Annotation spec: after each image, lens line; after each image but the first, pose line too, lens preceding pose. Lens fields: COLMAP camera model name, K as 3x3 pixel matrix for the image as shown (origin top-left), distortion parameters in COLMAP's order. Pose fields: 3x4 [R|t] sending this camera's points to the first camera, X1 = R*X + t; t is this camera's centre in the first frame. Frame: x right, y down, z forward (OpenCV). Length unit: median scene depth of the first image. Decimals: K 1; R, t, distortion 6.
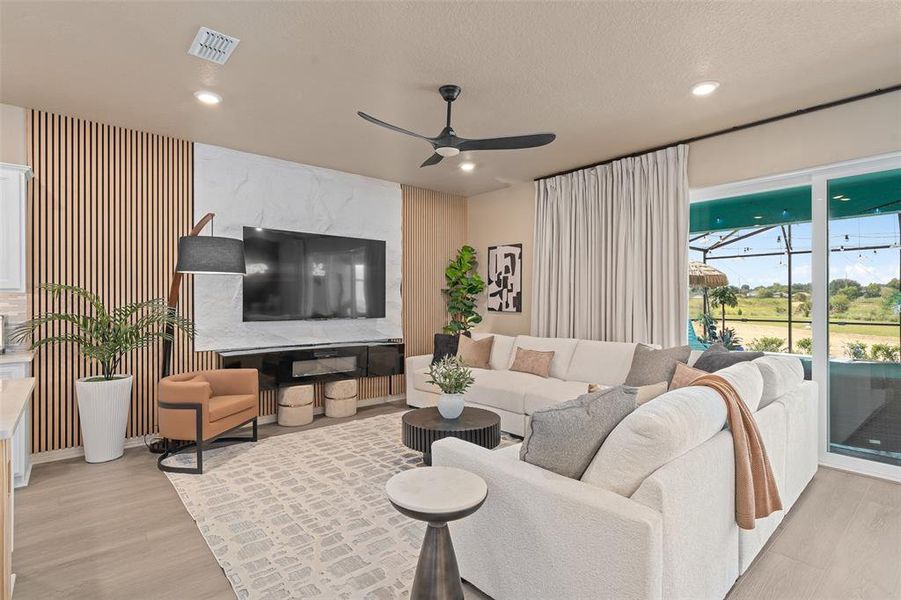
lens RADIAL K [[441.1, 0, 440.5], [0, 441.1, 299.8], [0, 0, 1]] dist [0.001194, 0.000293]
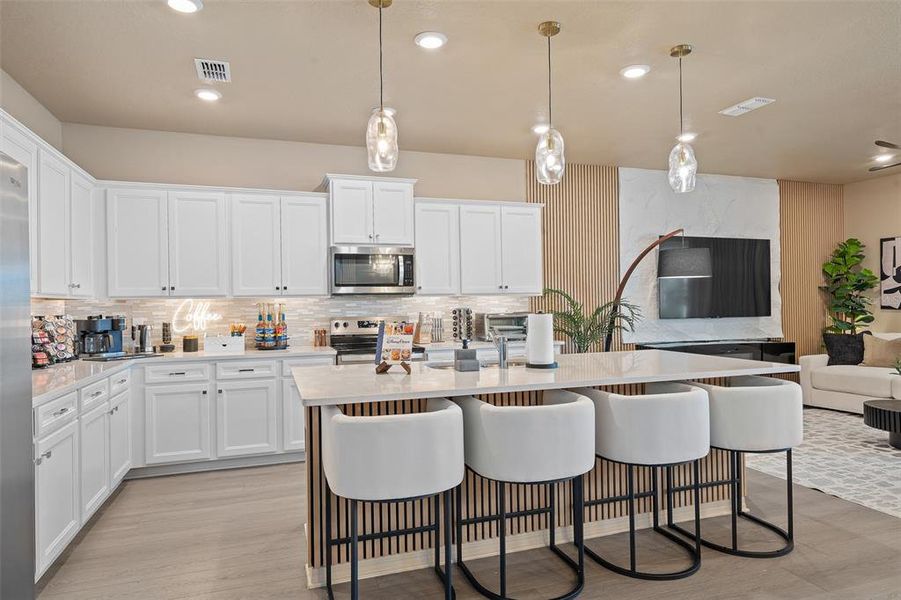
lens RADIAL K [[528.9, 0, 450.5], [0, 528.9, 300.0], [0, 0, 1]] dist [0.008294, 0.000777]
pose [[0.931312, -0.012507, -0.364009, -0.430749], [0.011196, 0.999921, -0.005711, 0.003089], [0.364051, 0.001243, 0.931378, -0.453042]]
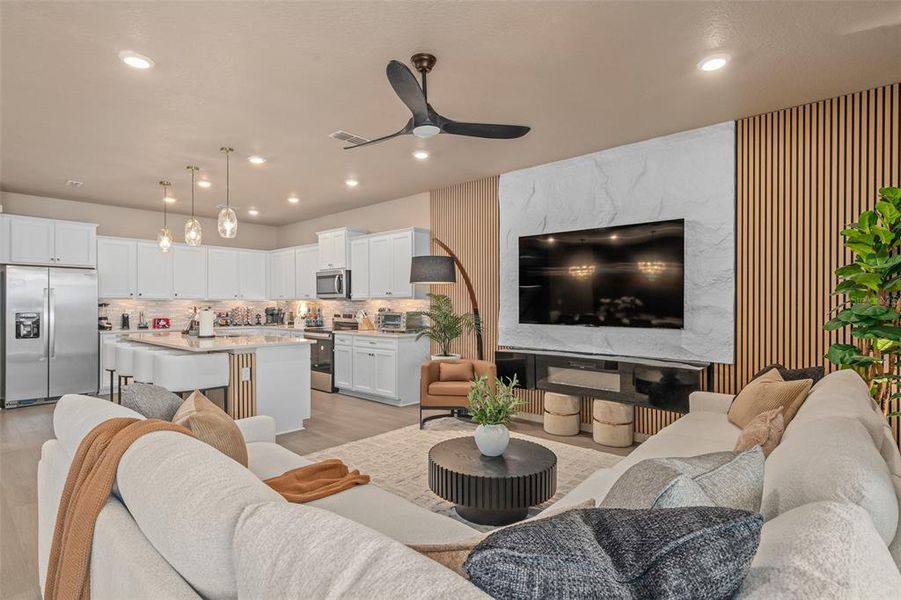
lens RADIAL K [[466.9, 0, 452.2], [0, 466.9, 303.9], [0, 0, 1]] dist [-0.000581, 0.000108]
pose [[0.137185, 0.005428, -0.990531, 0.654799], [0.002938, 0.999978, 0.005887, -0.005551], [0.990541, -0.003717, 0.137167, 0.639382]]
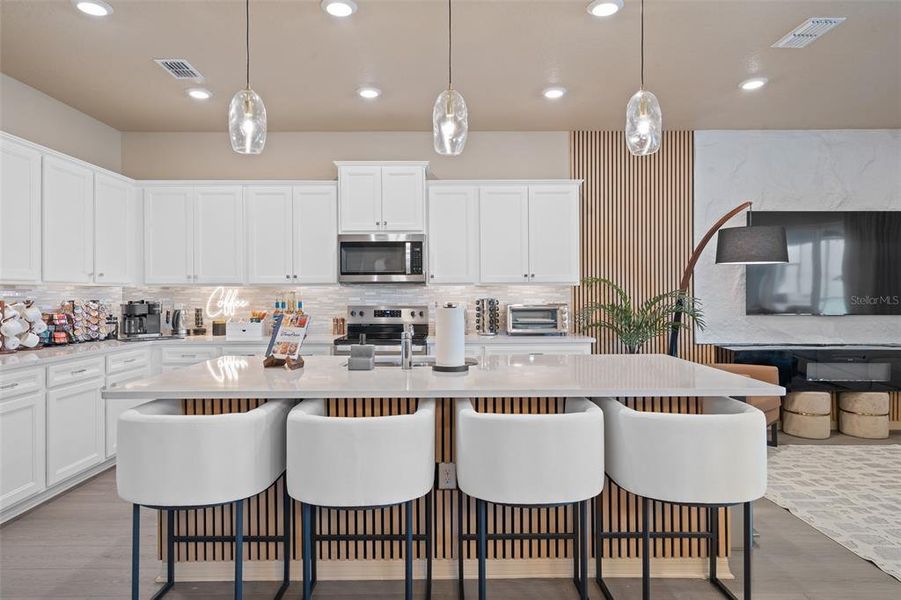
lens RADIAL K [[530.8, 0, 451.3], [0, 530.8, 293.1], [0, 0, 1]] dist [0.004807, 0.001326]
pose [[0.772459, 0.000831, -0.635064, -0.208141], [0.000986, 0.999996, 0.002508, 0.001149], [0.635063, -0.002564, 0.772456, -0.236994]]
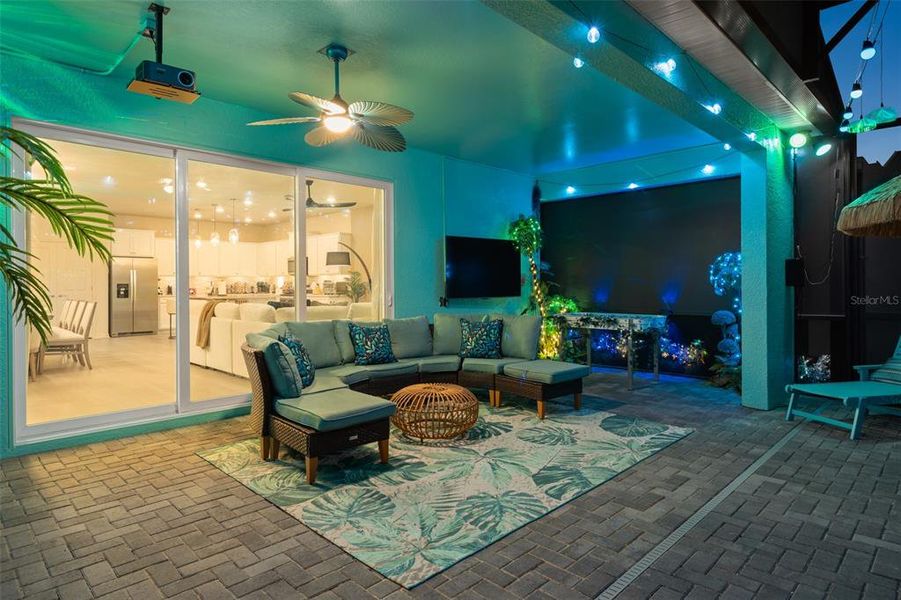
lens RADIAL K [[530.8, 0, 451.3], [0, 530.8, 293.1], [0, 0, 1]] dist [0.004807, 0.001326]
pose [[0.091338, 0.019969, -0.995620, 1.952984], [0.008488, 0.999747, 0.020830, 0.029098], [0.995784, -0.010354, 0.091146, 1.016969]]
